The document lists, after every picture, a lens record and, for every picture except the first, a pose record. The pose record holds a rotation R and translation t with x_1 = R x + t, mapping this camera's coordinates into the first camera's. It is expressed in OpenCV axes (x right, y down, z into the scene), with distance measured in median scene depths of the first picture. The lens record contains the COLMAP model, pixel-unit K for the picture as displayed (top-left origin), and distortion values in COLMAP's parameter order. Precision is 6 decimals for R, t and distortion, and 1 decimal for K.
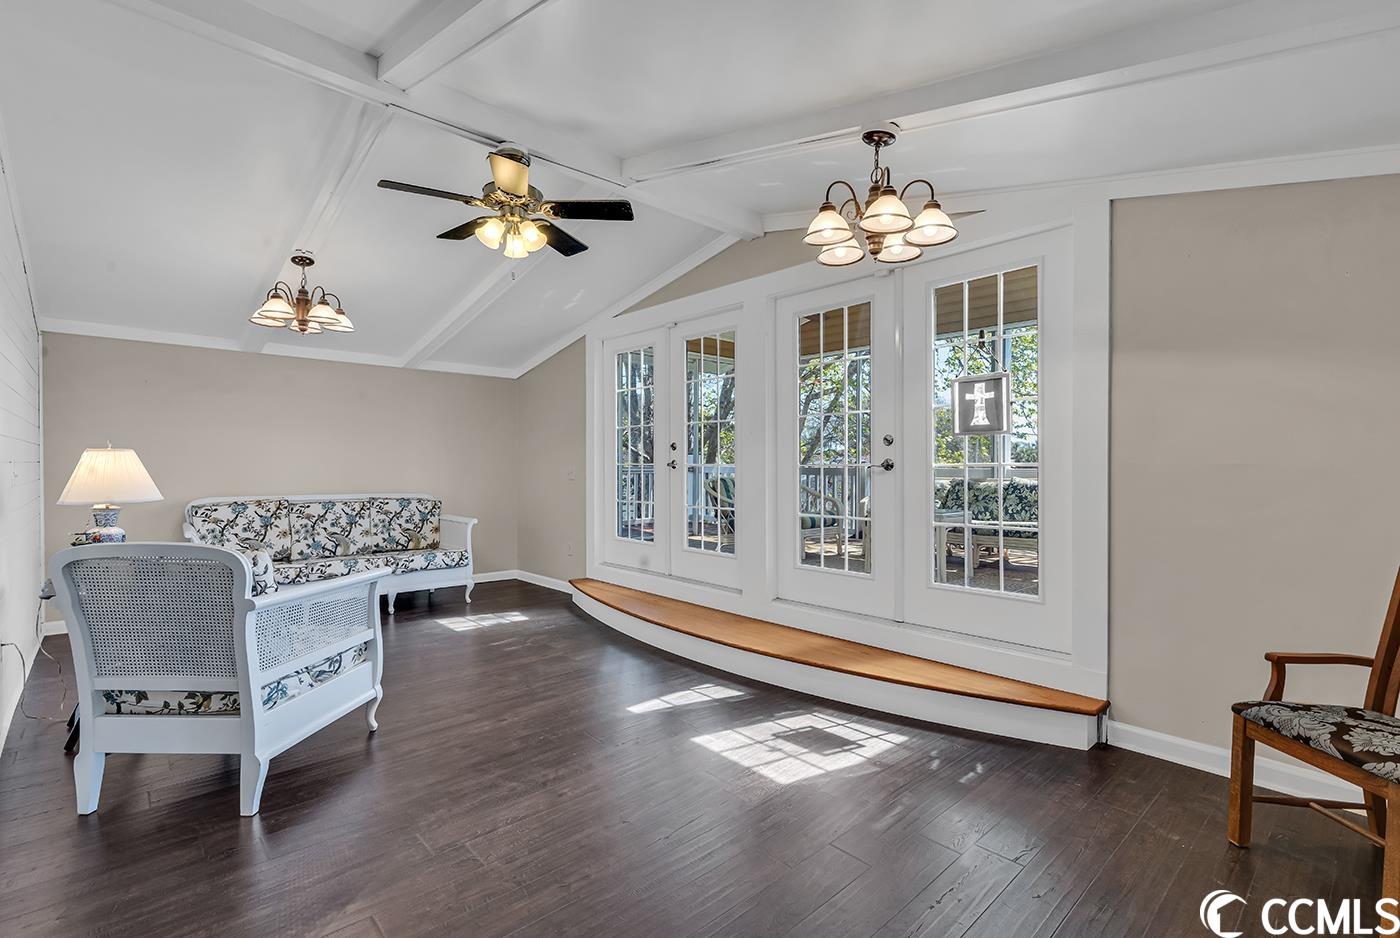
lens RADIAL K [[636.0, 0, 709.2], [0, 636.0, 465.9], [0, 0, 1]] dist [0.001169, -0.000156]
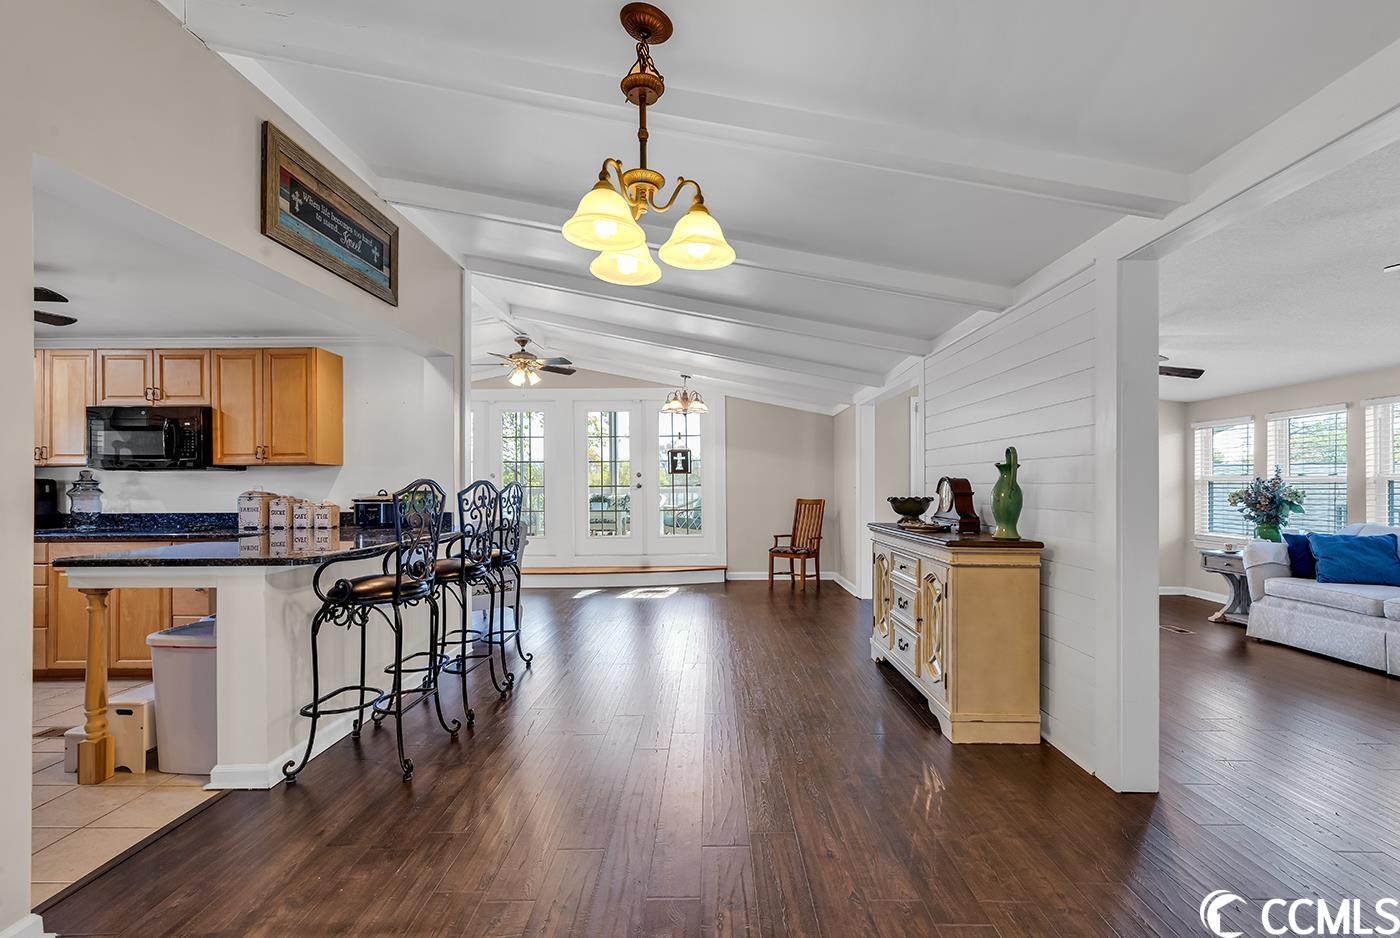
lens RADIAL K [[637.6, 0, 704.1], [0, 637.6, 475.0], [0, 0, 1]] dist [0.014256, 0.000555]
pose [[0.701246, 0.004359, 0.712906, -1.252738], [0.009962, 0.999824, -0.015913, -0.001559], [-0.712850, 0.018261, 0.701079, -0.805130]]
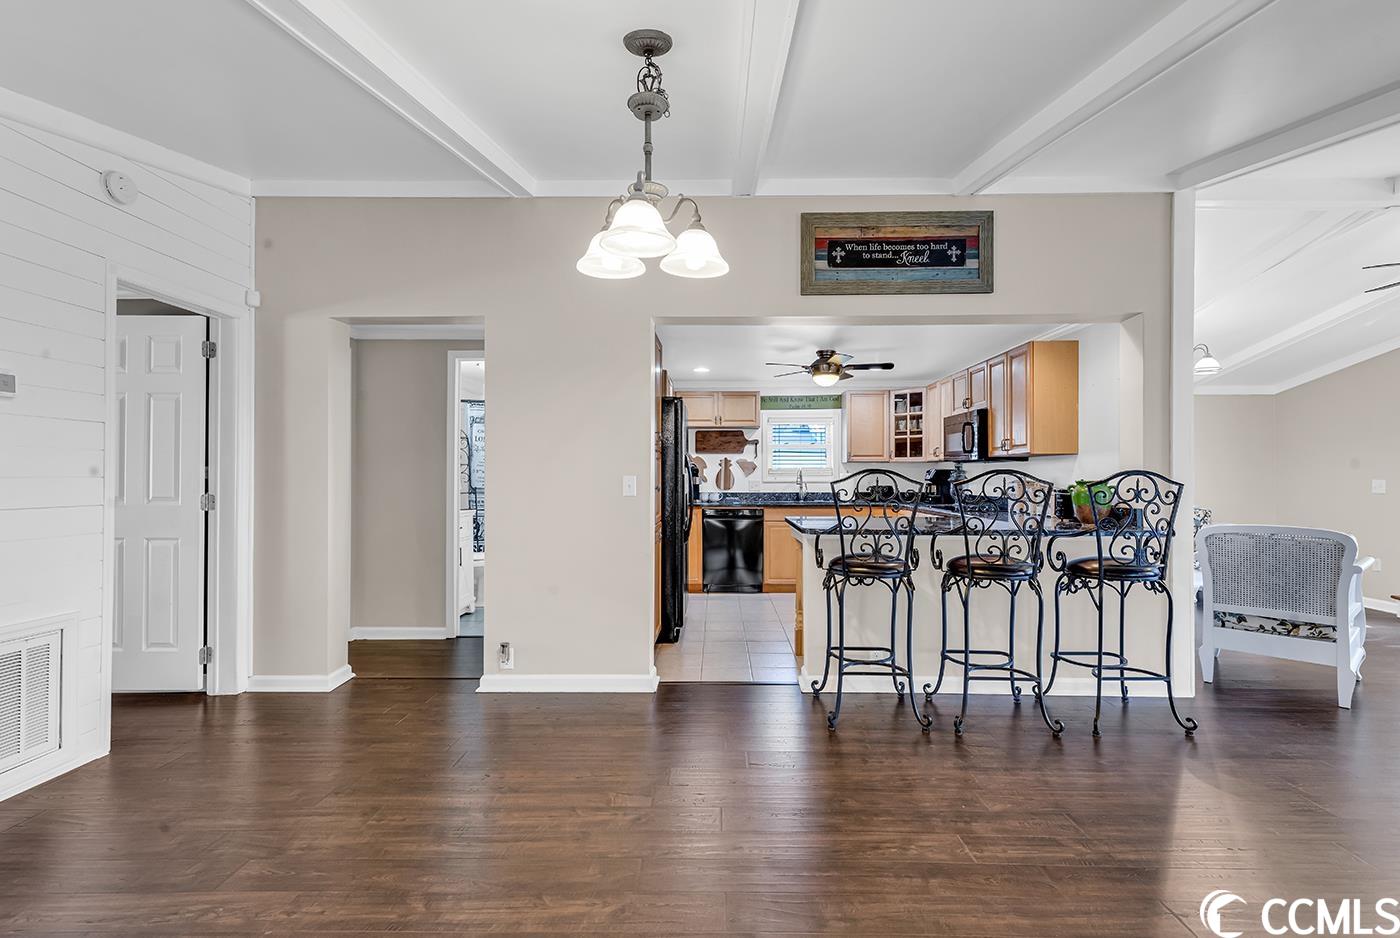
lens RADIAL K [[637.6, 0, 704.1], [0, 637.6, 475.0], [0, 0, 1]] dist [0.014256, 0.000555]
pose [[0.715680, -0.002016, -0.698426, -0.471863], [-0.001287, 0.999990, -0.004205, -0.002485], [0.698427, 0.003908, 0.715670, -0.771862]]
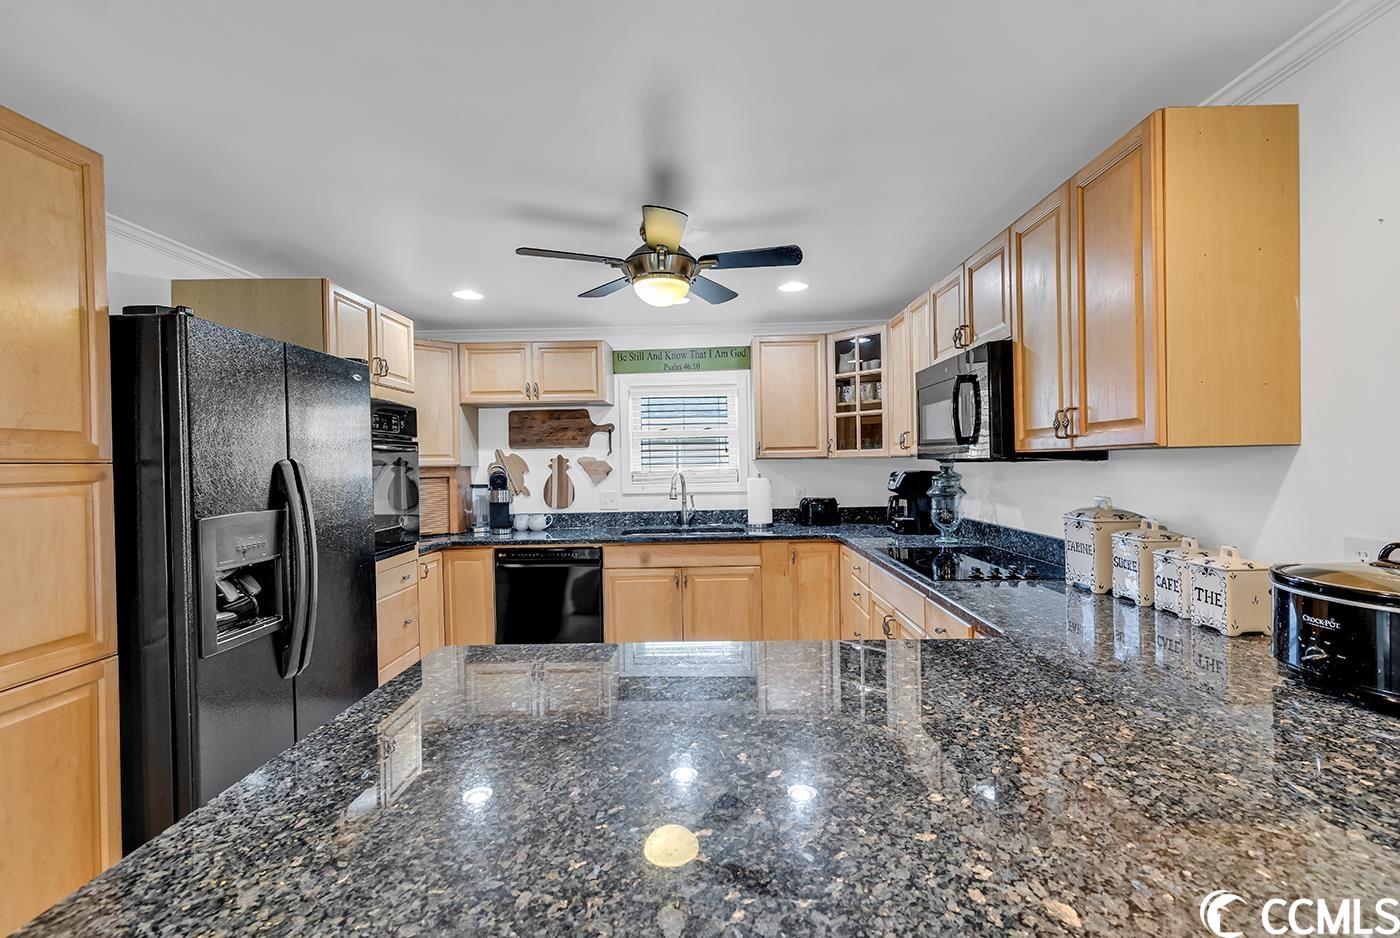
lens RADIAL K [[624.9, 0, 704.8], [0, 624.9, 465.0], [0, 0, 1]] dist [0.003484, 0.000418]
pose [[0.723377, -0.012233, -0.690345, -0.828246], [0.018319, 0.999831, 0.001478, -0.044753], [0.690210, -0.013716, 0.723479, 0.081989]]
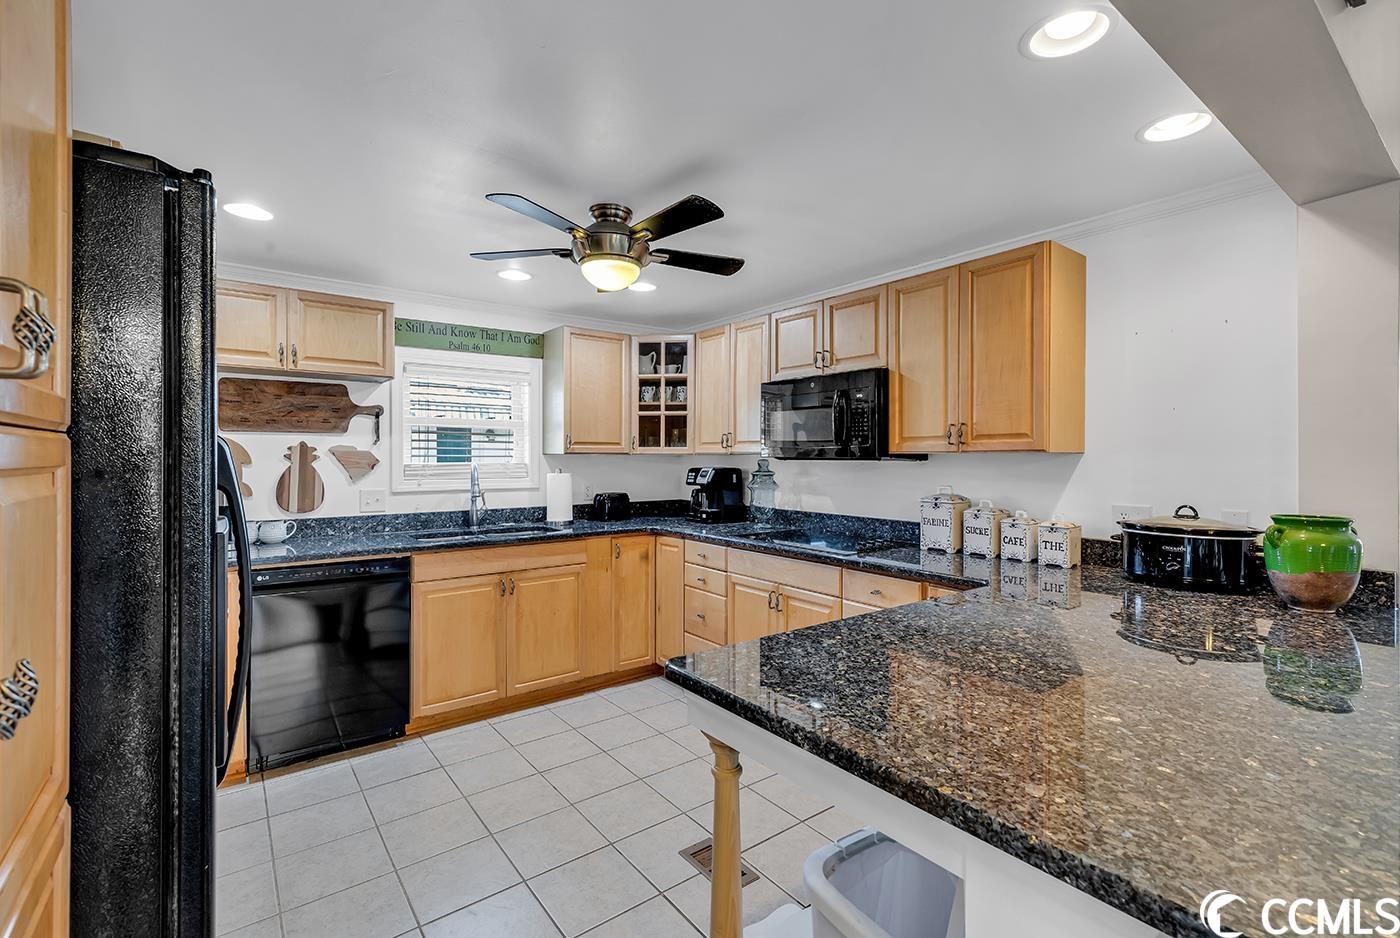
lens RADIAL K [[624.9, 0, 704.8], [0, 624.9, 465.0], [0, 0, 1]] dist [0.003484, 0.000418]
pose [[0.995522, 0.002224, -0.094503, -1.196904], [-0.001336, 0.999954, 0.009453, -0.043068], [0.094519, -0.009284, 0.995480, -0.097803]]
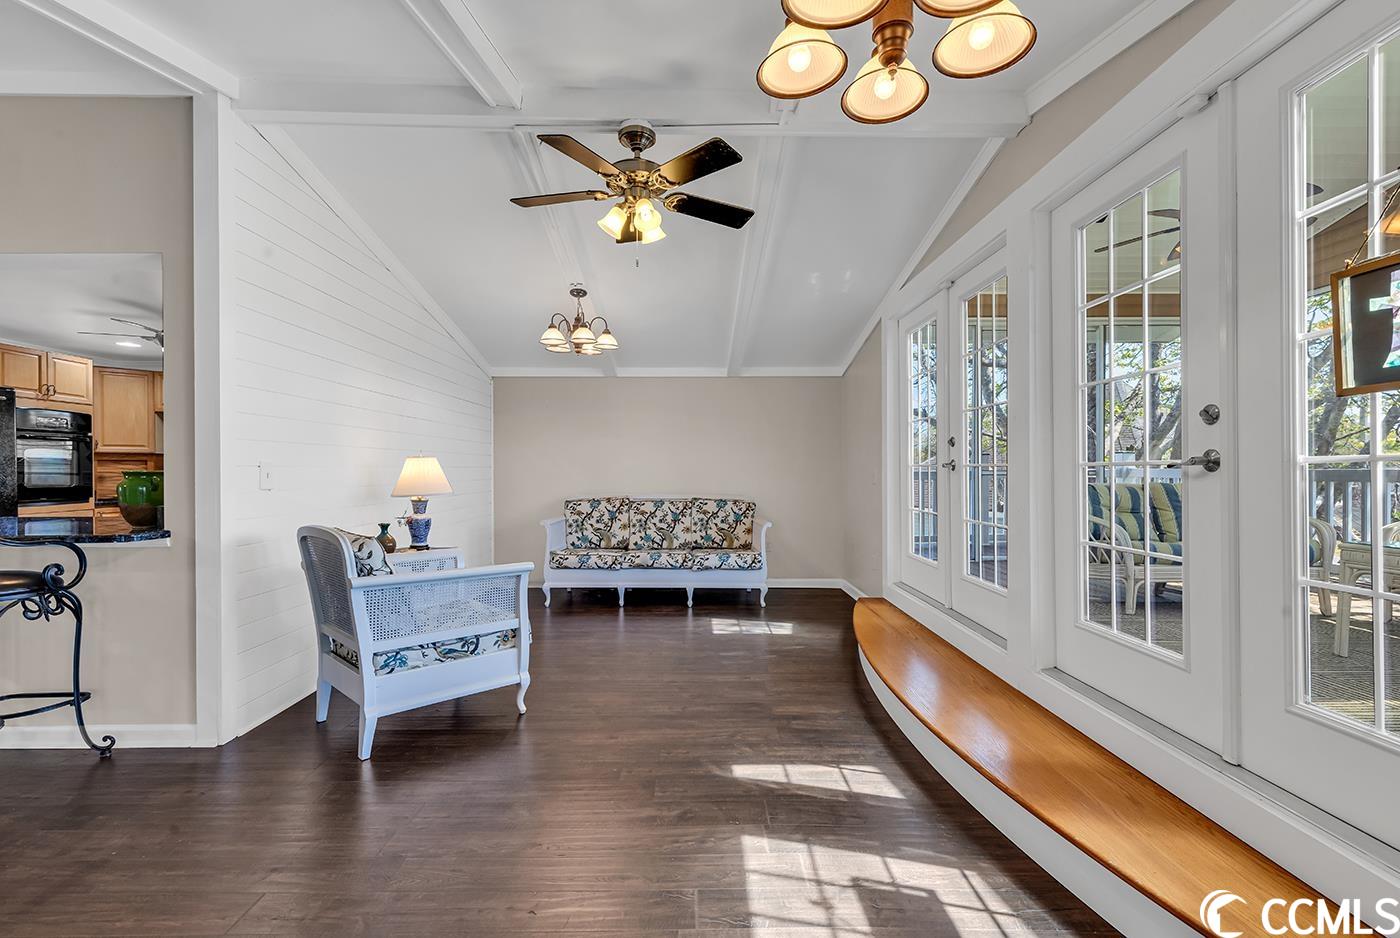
lens RADIAL K [[628.2, 0, 706.0], [0, 628.2, 469.4], [0, 0, 1]] dist [0.001452, 0.000179]
pose [[0.739681, -0.004507, -0.672942, 0.345685], [0.003575, 0.999990, -0.002768, 0.005750], [0.672948, -0.000358, 0.739690, 0.348929]]
